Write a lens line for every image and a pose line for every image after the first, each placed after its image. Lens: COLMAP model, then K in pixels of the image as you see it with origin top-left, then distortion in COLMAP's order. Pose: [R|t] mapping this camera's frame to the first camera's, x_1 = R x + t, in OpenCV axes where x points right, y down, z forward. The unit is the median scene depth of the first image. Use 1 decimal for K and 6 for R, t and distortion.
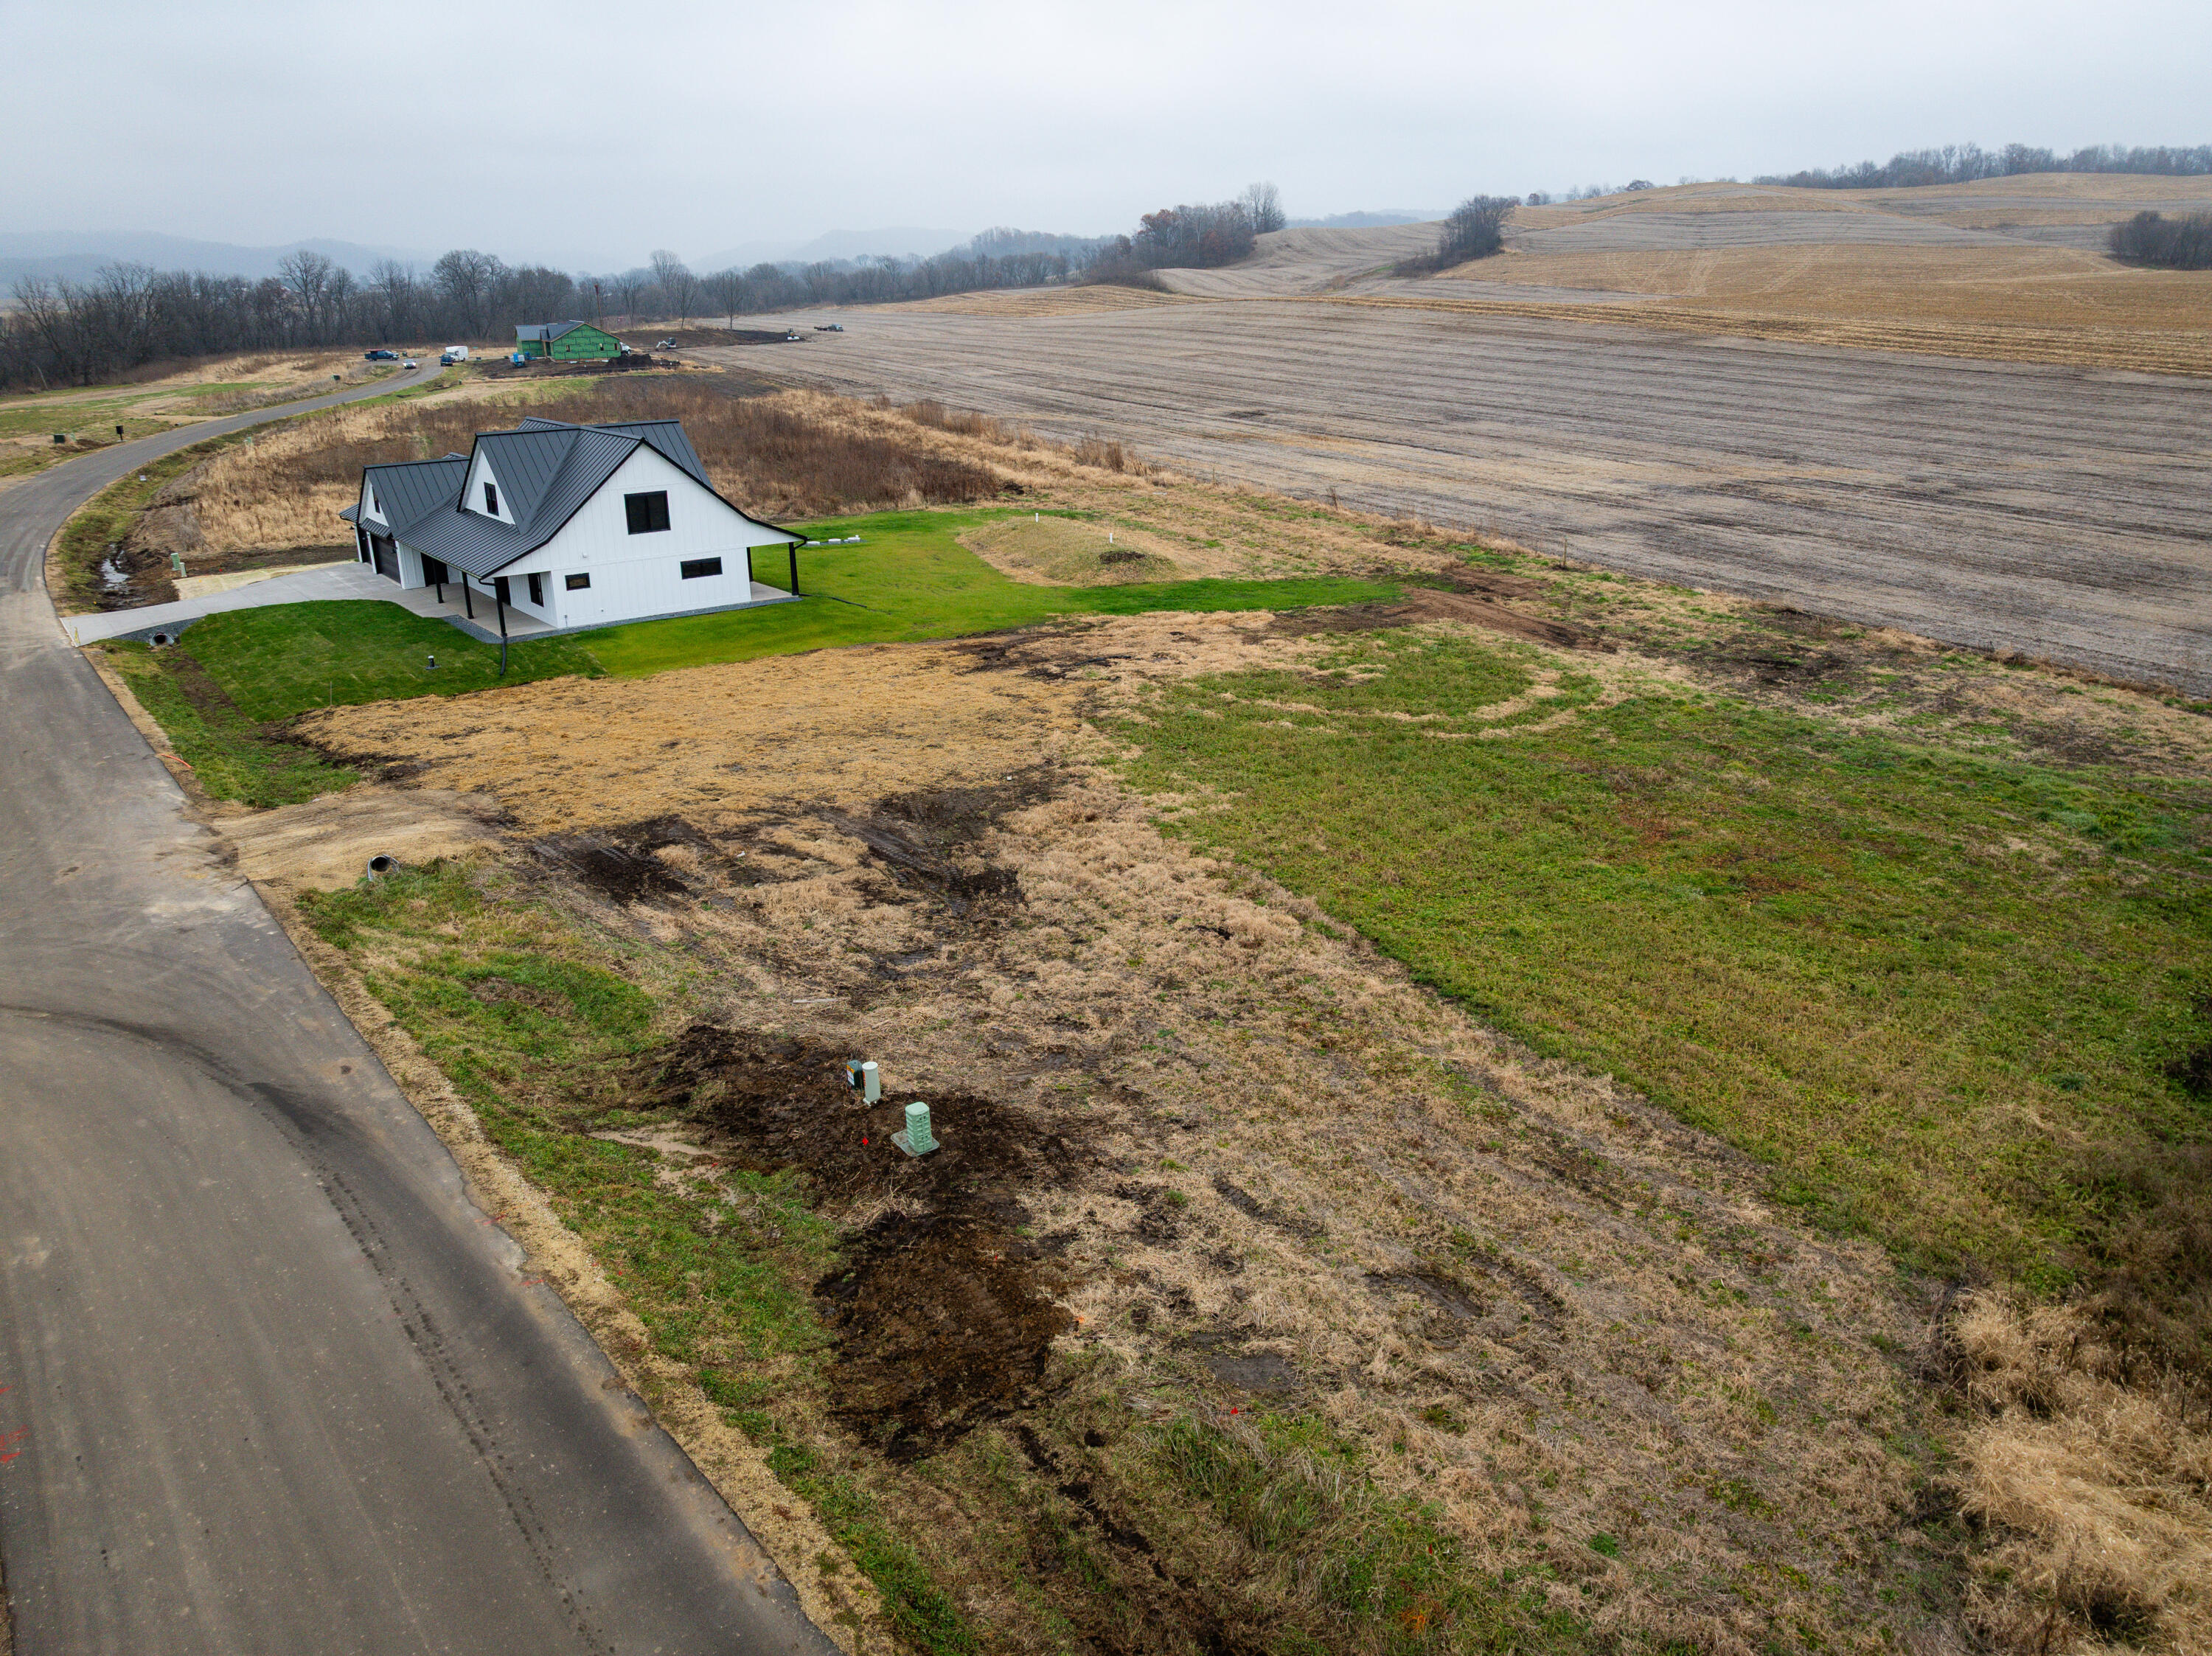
lens RADIAL K [[1565.3, 0, 1112.6], [0, 1565.3, 814.2], [0, 0, 1]] dist [-0.043690, 0.015827]
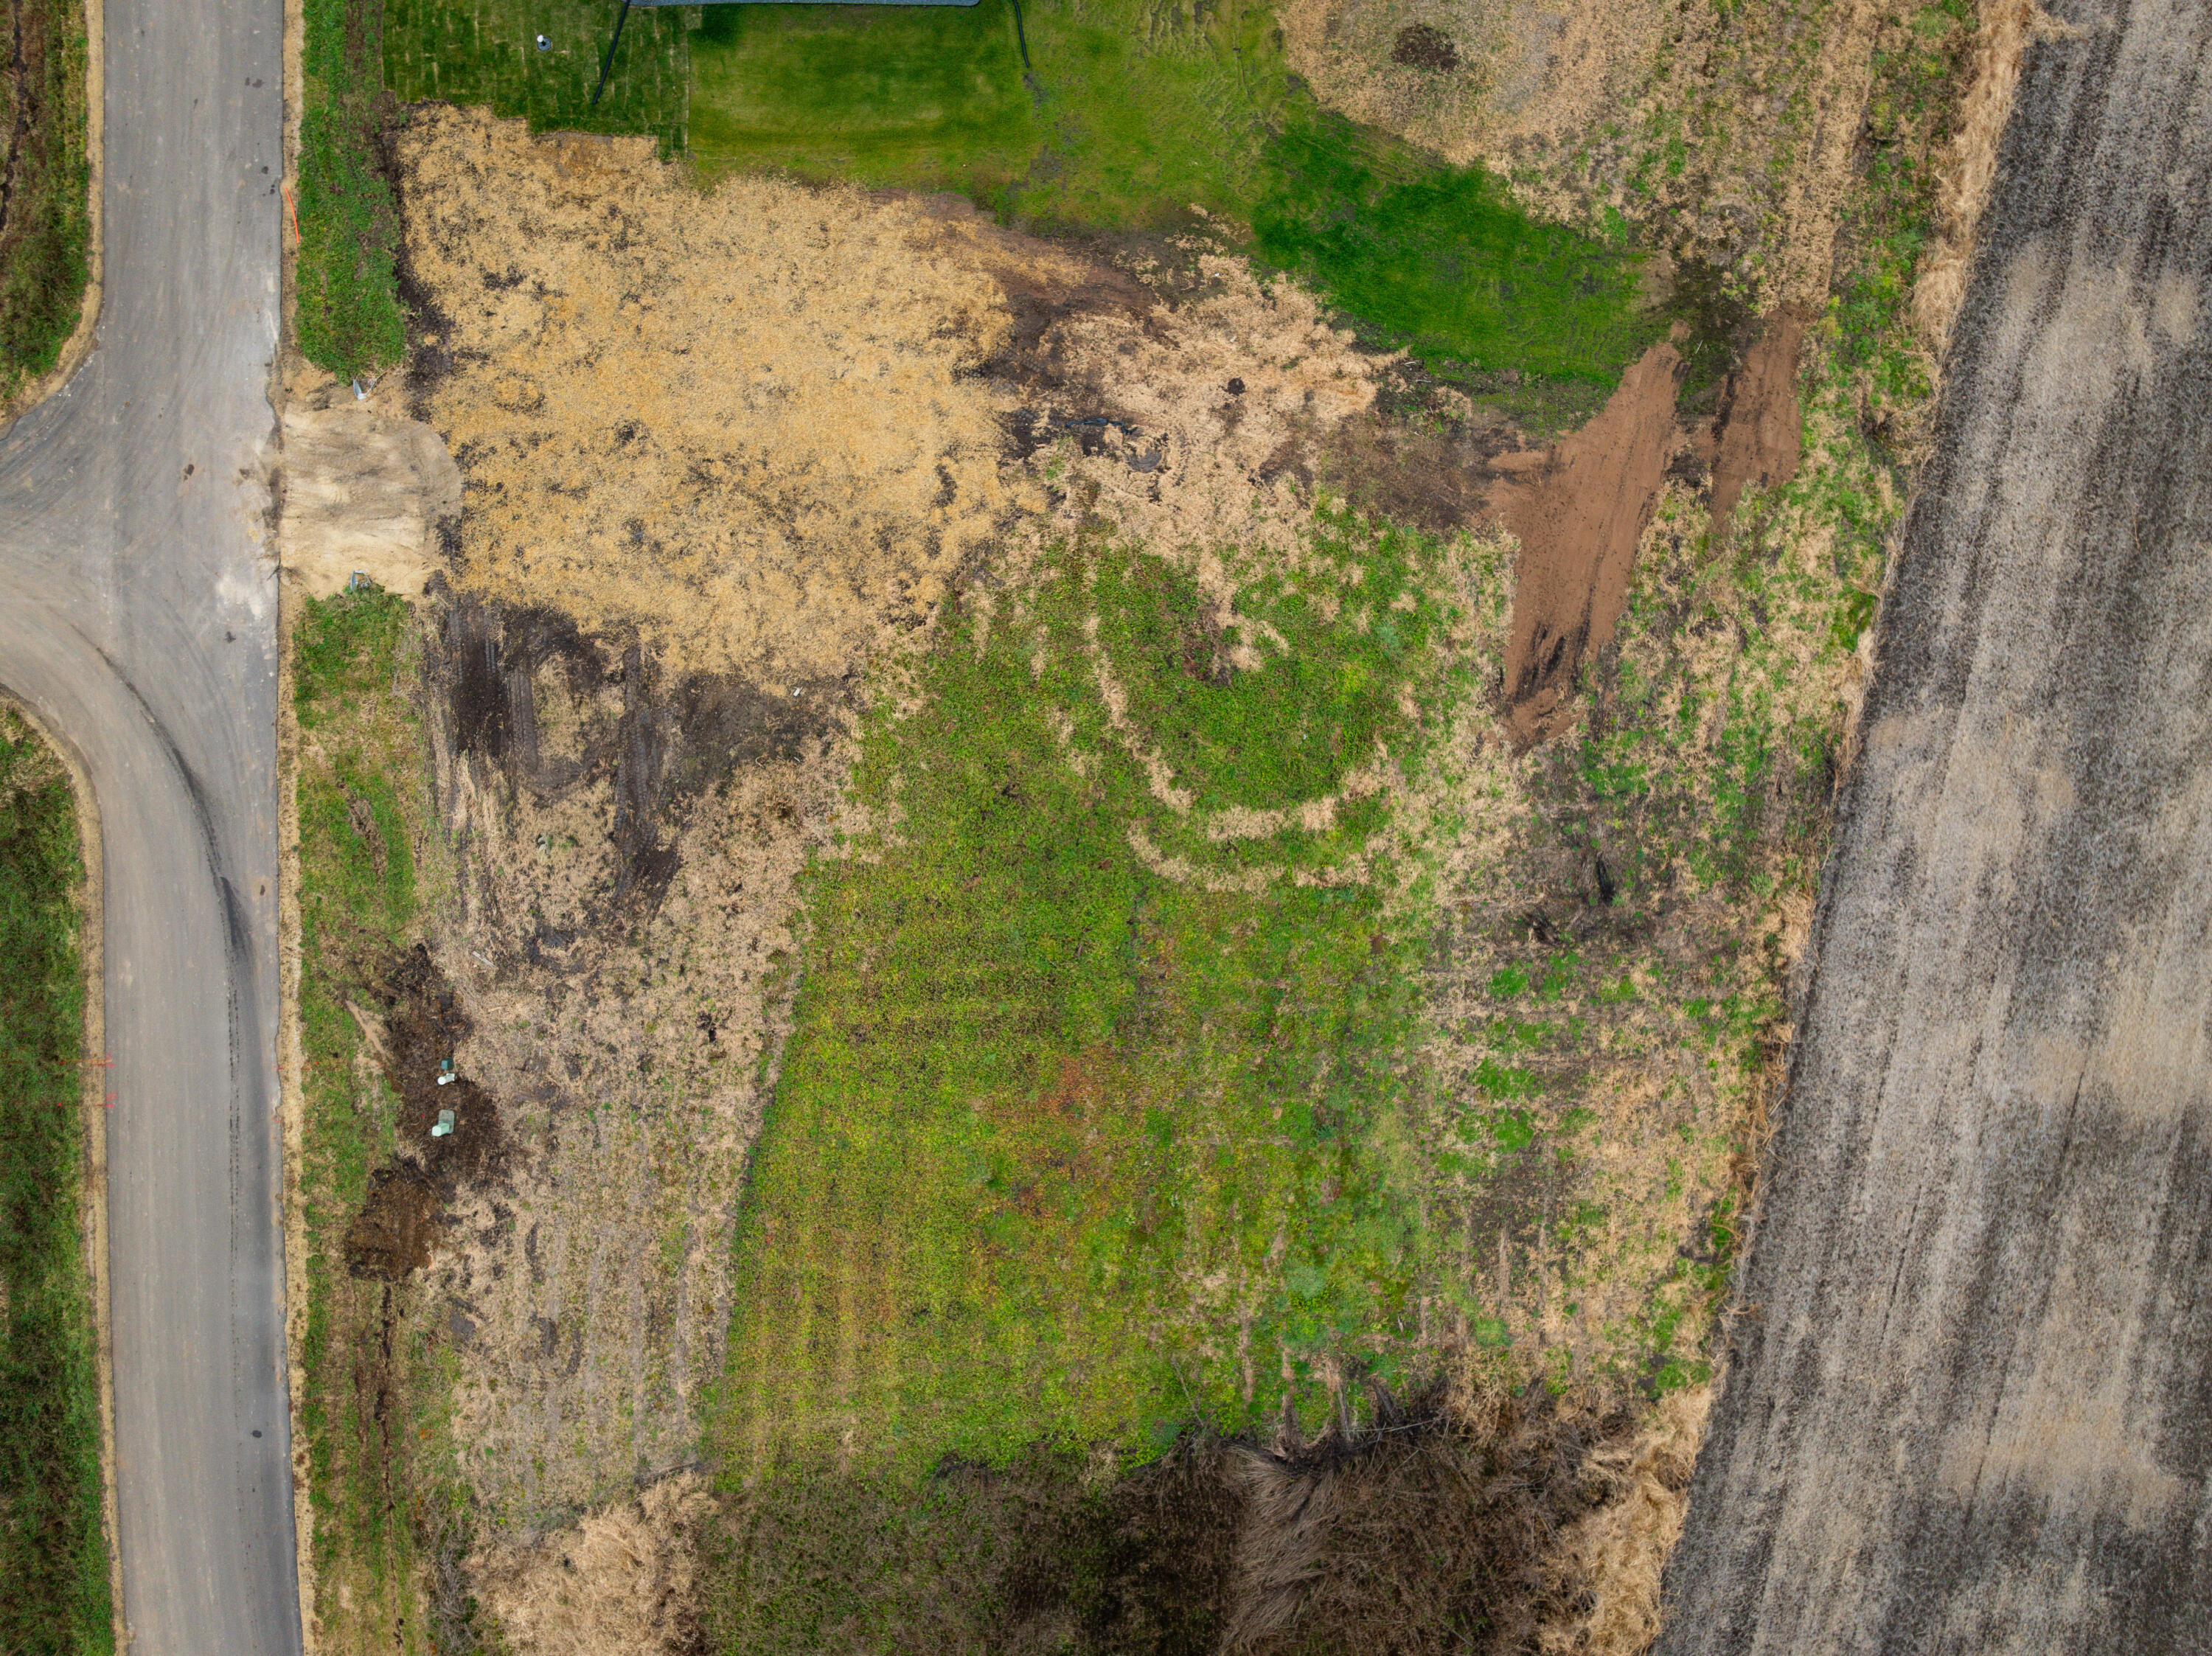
lens RADIAL K [[1565.3, 0, 1095.1], [0, 1565.3, 821.4], [0, 0, 1]] dist [-0.043690, 0.015827]
pose [[0.780275, 0.625252, 0.015187, 0.148927], [-0.204790, 0.232471, 0.950799, -1.105843], [0.590958, -0.744995, 0.309436, 0.595361]]
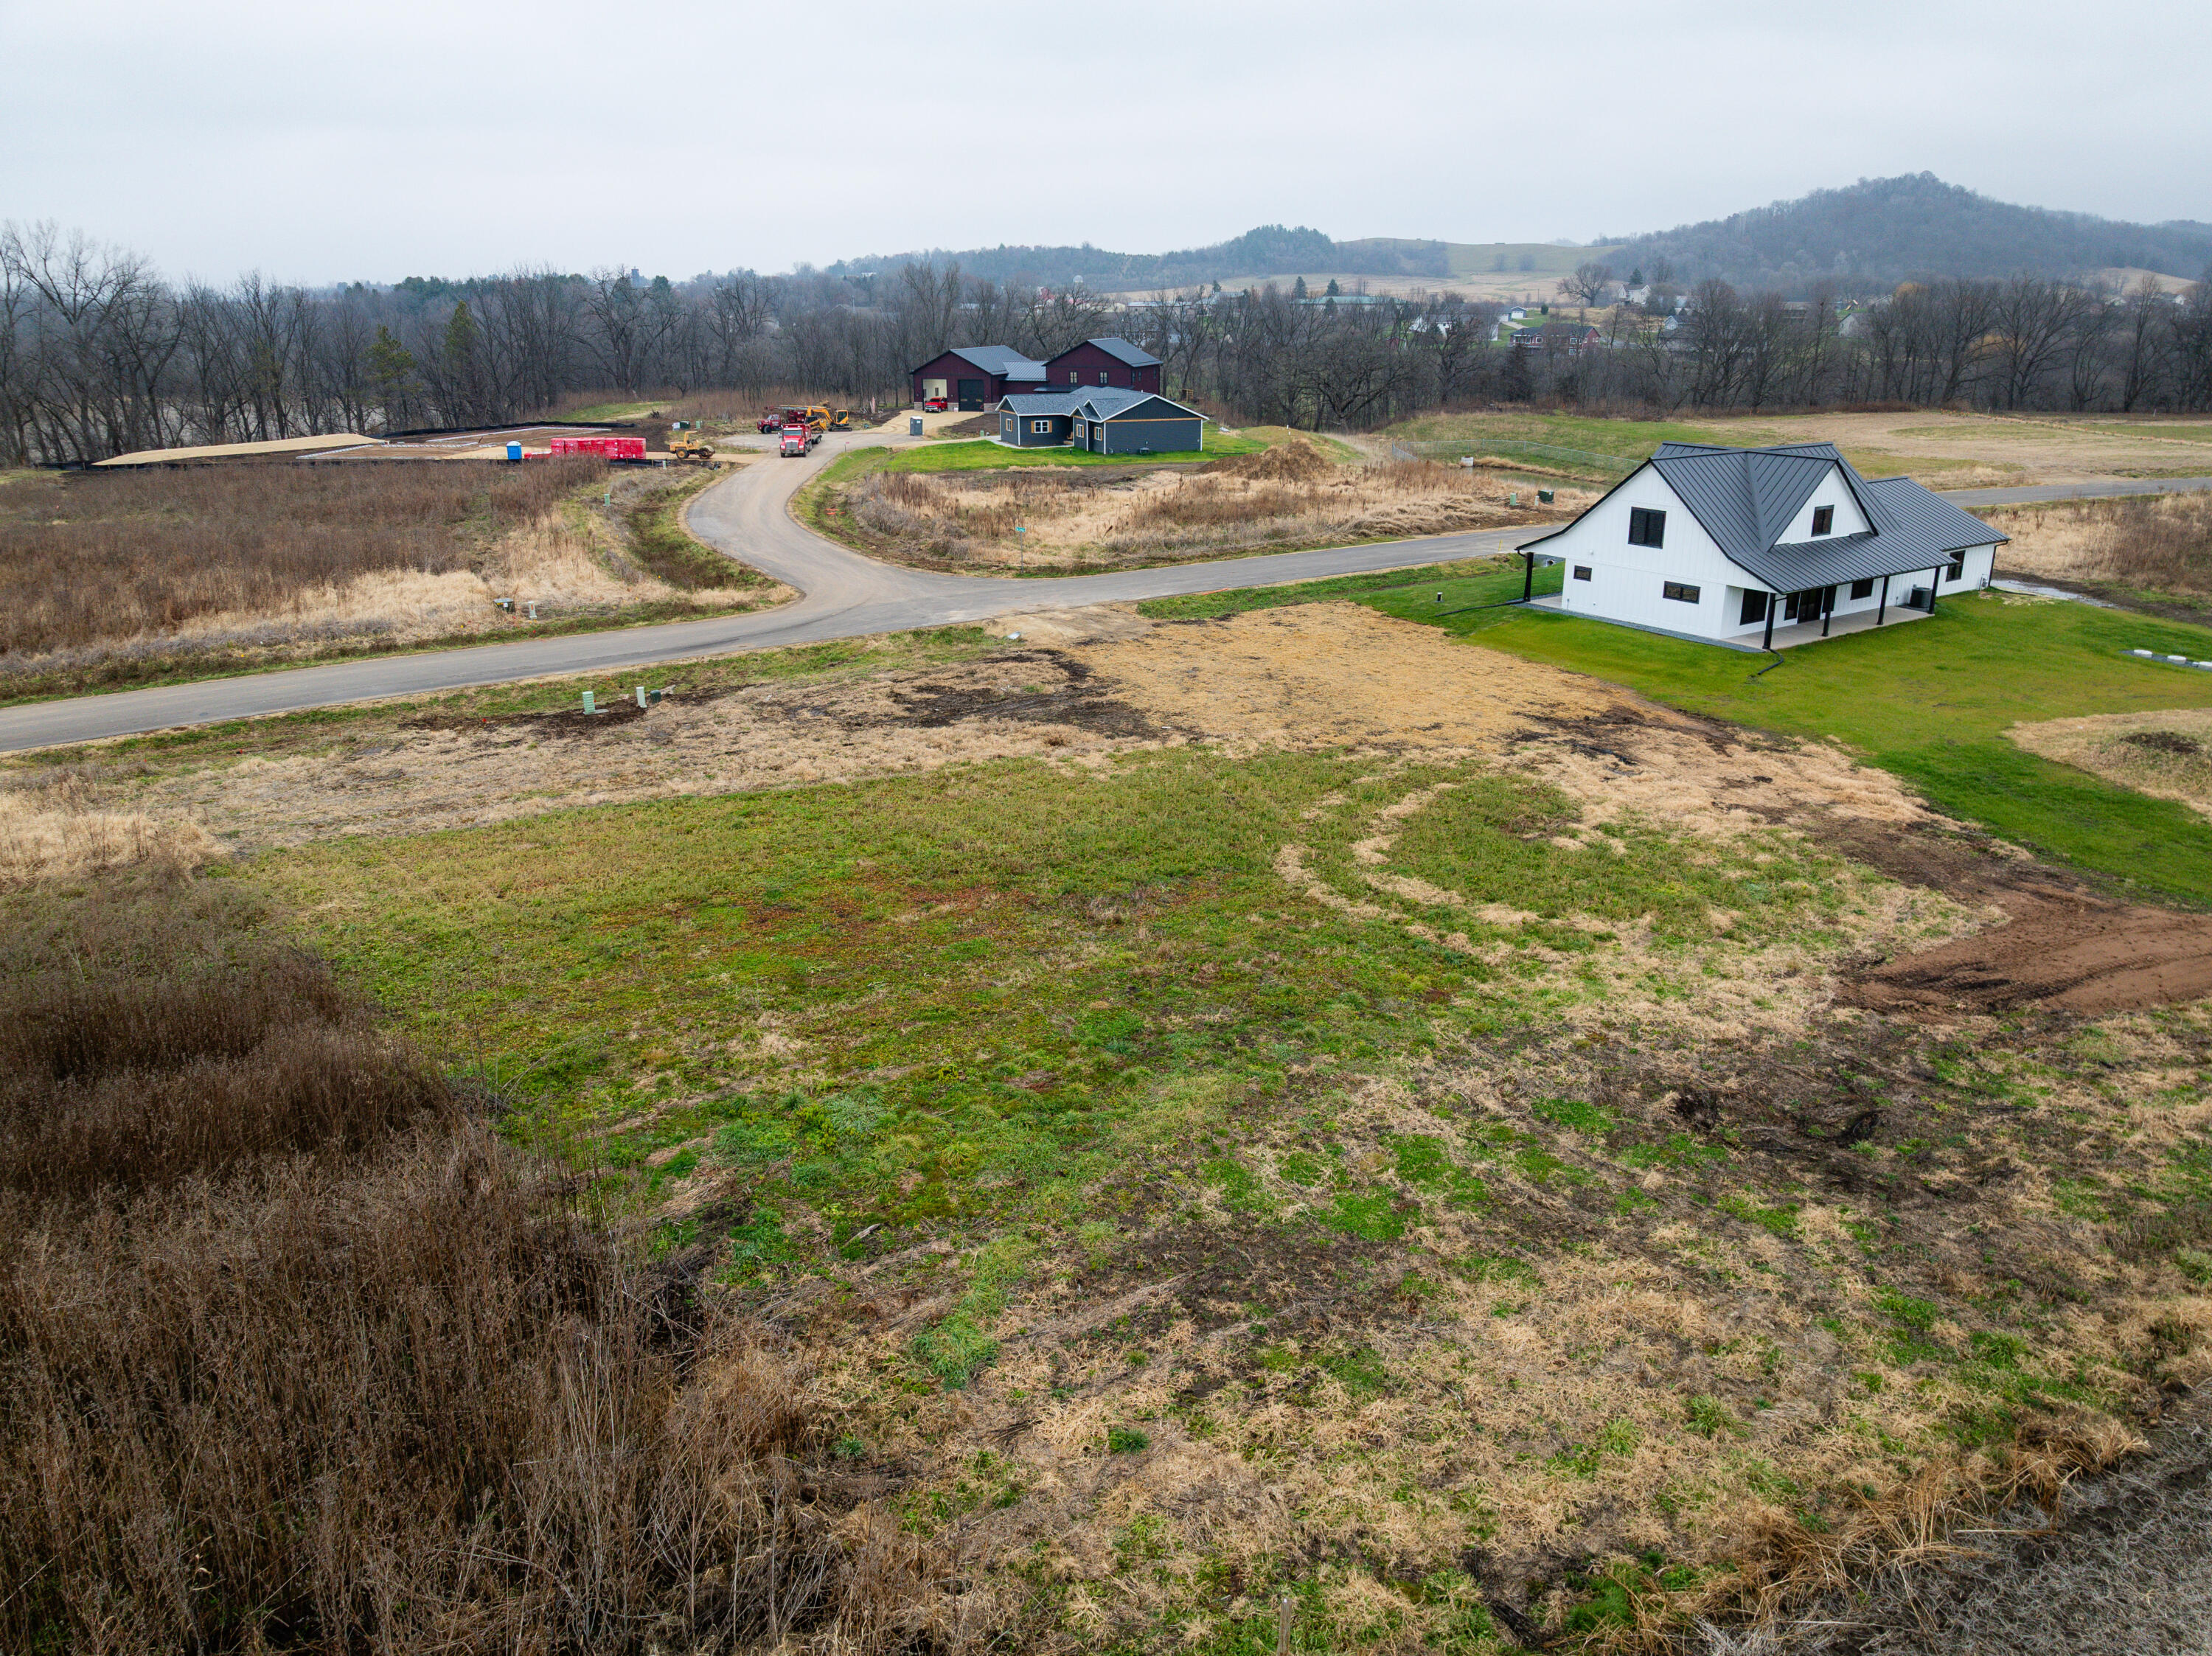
lens RADIAL K [[1565.3, 0, 1116.7], [0, 1565.3, 817.7], [0, 0, 1]] dist [-0.043690, 0.015827]
pose [[-0.047148, 0.326571, -0.943996, 0.974079], [-0.325362, 0.888488, 0.323618, -0.300731], [0.944413, 0.322399, 0.064364, 0.802854]]
